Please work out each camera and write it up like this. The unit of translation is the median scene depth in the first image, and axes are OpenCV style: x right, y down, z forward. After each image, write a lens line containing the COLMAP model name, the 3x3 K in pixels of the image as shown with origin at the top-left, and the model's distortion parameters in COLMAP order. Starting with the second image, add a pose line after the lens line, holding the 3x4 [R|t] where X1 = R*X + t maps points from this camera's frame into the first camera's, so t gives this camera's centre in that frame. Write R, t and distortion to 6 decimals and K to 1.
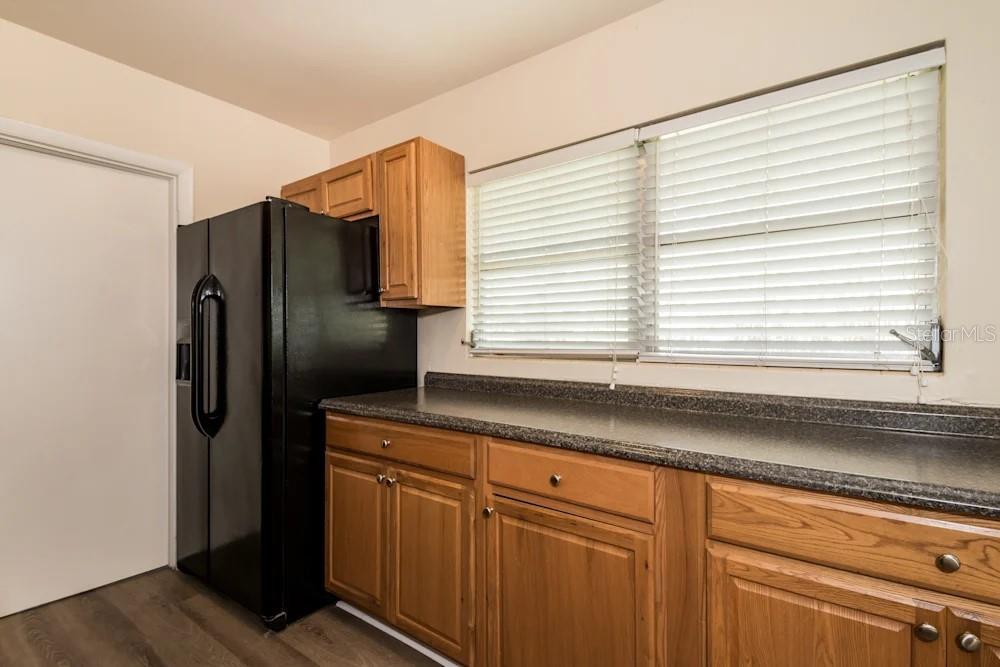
lens RADIAL K [[456.2, 0, 500.2], [0, 456.2, 343.9], [0, 0, 1]] dist [0.004416, 0.000288]
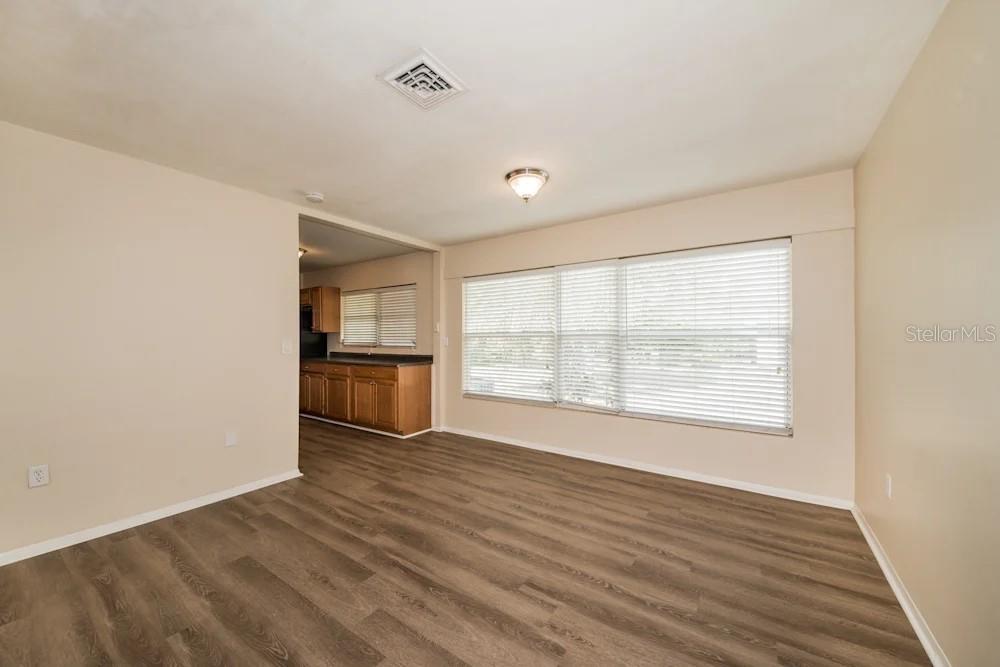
lens RADIAL K [[383.4, 0, 495.8], [0, 383.4, 338.5], [0, 0, 1]] dist [0.032524, -0.000204]
pose [[0.999658, -0.003246, 0.025945, 1.080703], [0.003575, 0.999914, -0.012633, 0.005300], [-0.025902, 0.012721, 0.999584, -2.019404]]
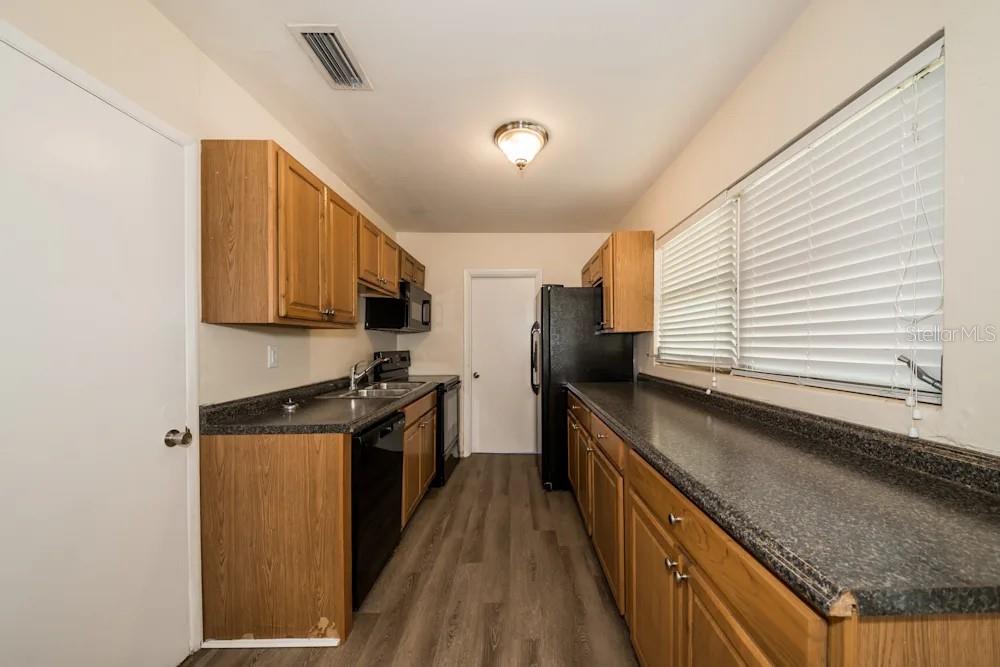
lens RADIAL K [[383.4, 0, 495.8], [0, 383.4, 338.5], [0, 0, 1]] dist [0.032524, -0.000204]
pose [[0.500891, -0.010727, -0.865444, 0.832136], [-0.009250, 0.999800, -0.017745, -0.031443], [0.865461, 0.016894, 0.500691, -0.085700]]
